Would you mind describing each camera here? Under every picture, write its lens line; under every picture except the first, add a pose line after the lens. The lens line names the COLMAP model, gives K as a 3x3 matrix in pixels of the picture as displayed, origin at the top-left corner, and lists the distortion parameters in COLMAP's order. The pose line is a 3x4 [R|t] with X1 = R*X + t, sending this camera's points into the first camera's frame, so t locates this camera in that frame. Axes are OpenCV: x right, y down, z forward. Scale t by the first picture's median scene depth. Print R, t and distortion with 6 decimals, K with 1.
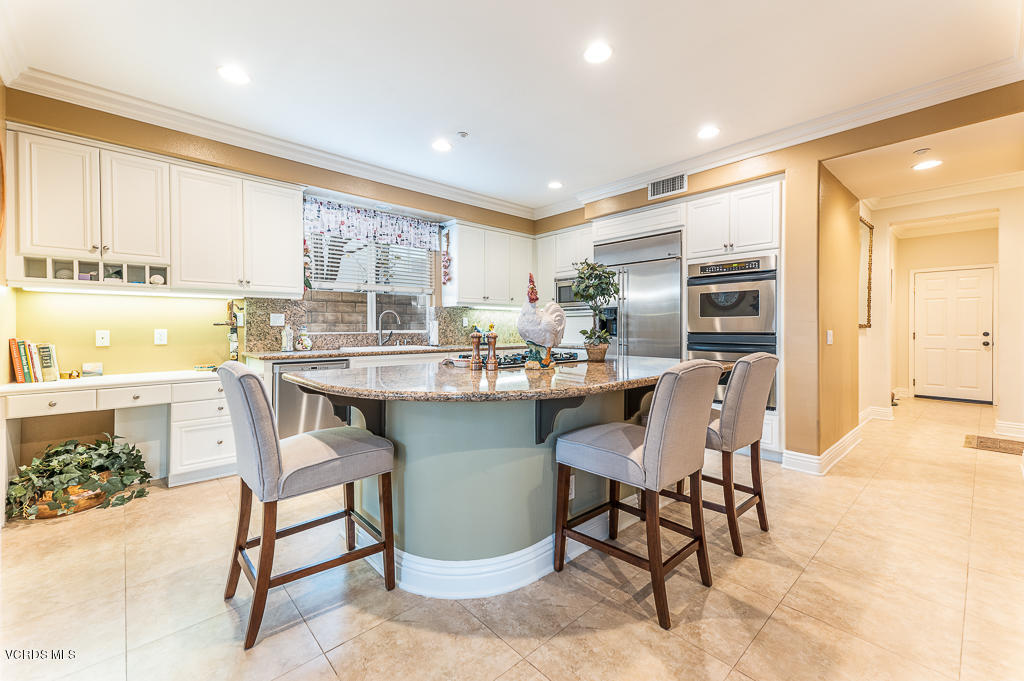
lens RADIAL K [[415.2, 0, 512.0], [0, 415.2, 340.5], [0, 0, 1]] dist [0.002946, 0.000127]
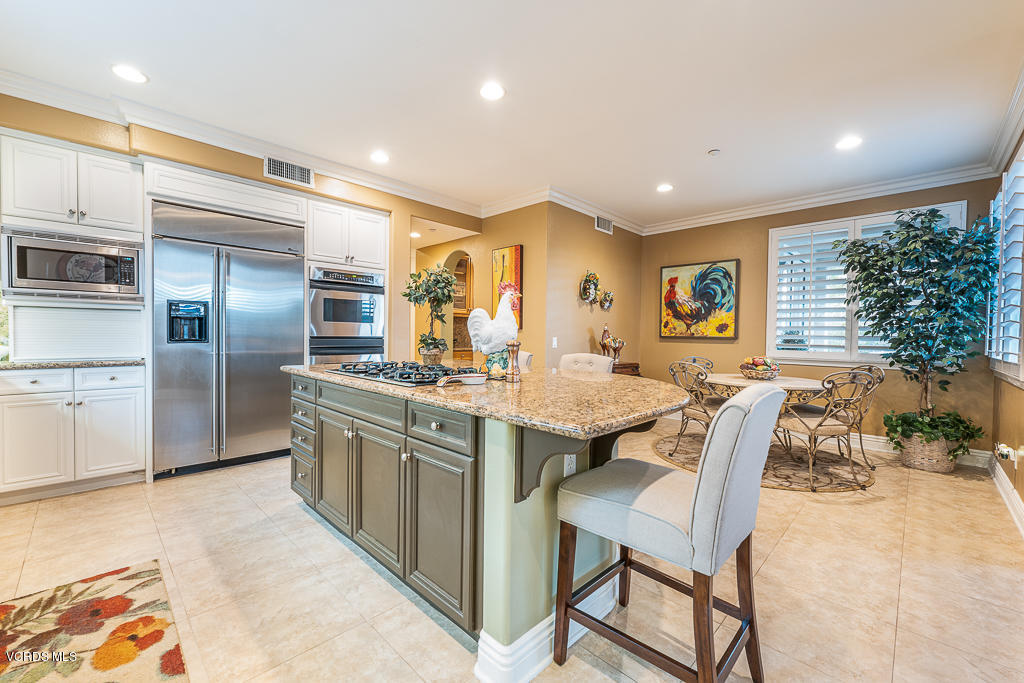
lens RADIAL K [[415.2, 0, 512.0], [0, 415.2, 341.5], [0, 0, 1]] dist [0.002946, 0.000127]
pose [[-0.056877, -0.006160, 0.998362, -0.560138], [0.025671, 0.999641, 0.007630, -0.003674], [-0.998051, 0.026063, -0.056698, 0.601585]]
